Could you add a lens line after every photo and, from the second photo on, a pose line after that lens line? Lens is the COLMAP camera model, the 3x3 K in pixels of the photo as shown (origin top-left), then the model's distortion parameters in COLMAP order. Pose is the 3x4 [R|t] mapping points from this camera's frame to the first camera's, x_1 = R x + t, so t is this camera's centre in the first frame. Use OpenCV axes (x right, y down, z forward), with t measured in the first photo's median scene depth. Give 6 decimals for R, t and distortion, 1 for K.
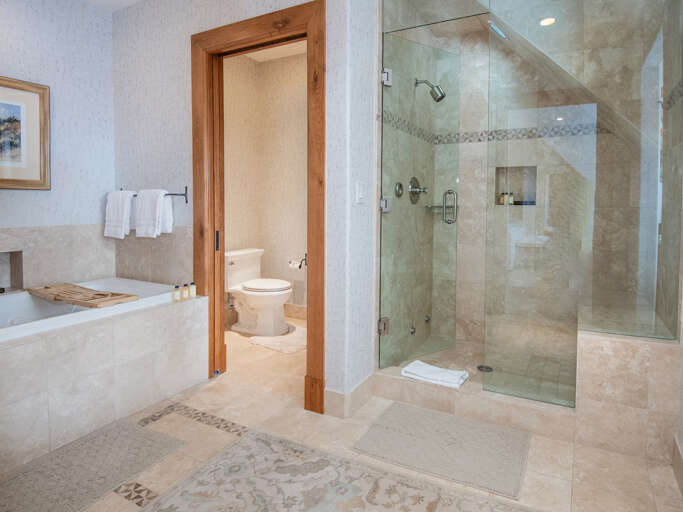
lens RADIAL K [[435.3, 0, 341.2], [0, 435.3, 261.5], [0, 0, 1]] dist [0.010095, 0.001367]
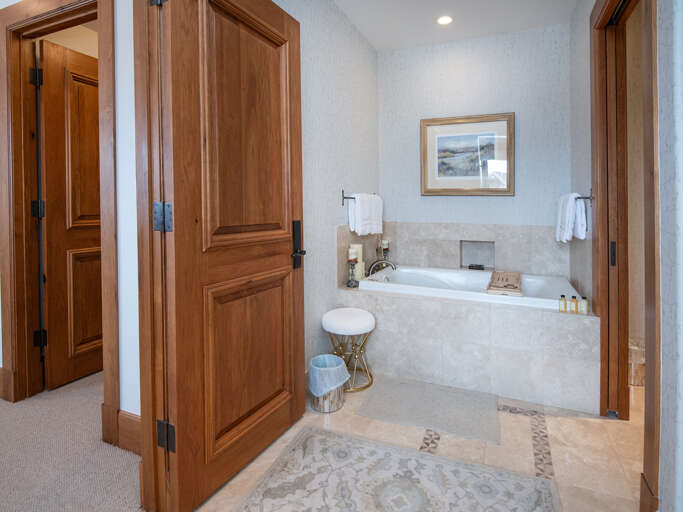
lens RADIAL K [[379.6, 0, 342.8], [0, 379.6, 252.6], [0, 0, 1]] dist [-0.005472, -0.000994]
pose [[0.088850, 0.126525, -0.987976, 0.390287], [-0.140815, 0.983532, 0.113292, -0.062050], [0.986041, 0.129056, 0.105203, 0.453369]]
